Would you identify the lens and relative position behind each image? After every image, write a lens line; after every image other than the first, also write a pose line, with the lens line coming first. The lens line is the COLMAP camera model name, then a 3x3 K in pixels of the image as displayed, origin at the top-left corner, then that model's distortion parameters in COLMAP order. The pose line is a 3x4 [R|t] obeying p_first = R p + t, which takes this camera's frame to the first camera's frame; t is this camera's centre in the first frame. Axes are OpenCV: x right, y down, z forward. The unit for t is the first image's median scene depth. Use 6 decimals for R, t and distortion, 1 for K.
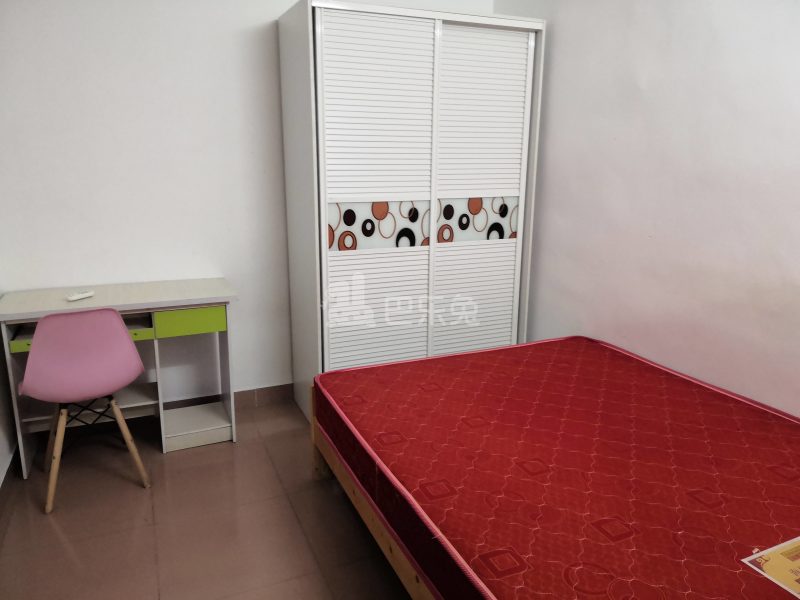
lens RADIAL K [[595.3, 0, 400.0], [0, 595.3, 300.0], [0, 0, 1]] dist [0.104490, -0.148669]
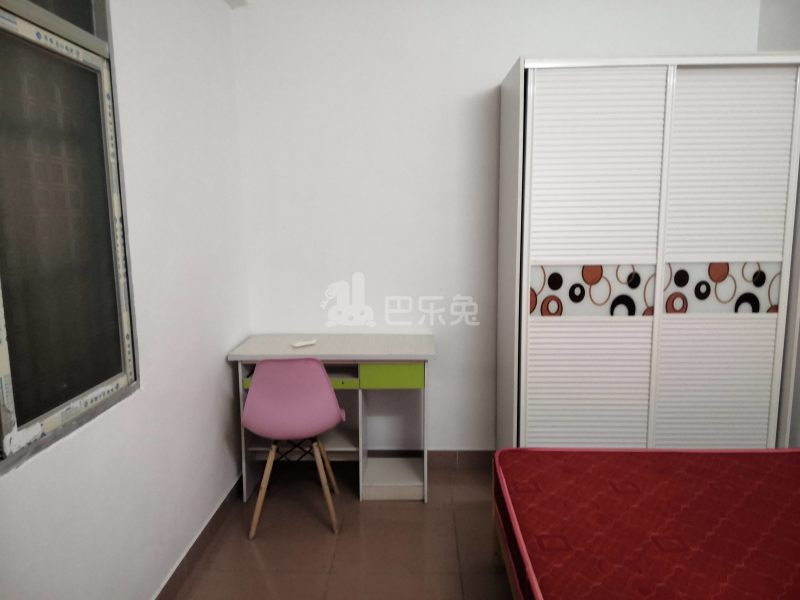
lens RADIAL K [[595.3, 0, 400.0], [0, 595.3, 300.0], [0, 0, 1]] dist [0.104490, -0.148669]
pose [[0.903602, 0.050140, -0.425428, 0.094996], [-0.086693, 0.993981, -0.066985, -0.026283], [0.419509, 0.097409, 0.902510, 0.062545]]
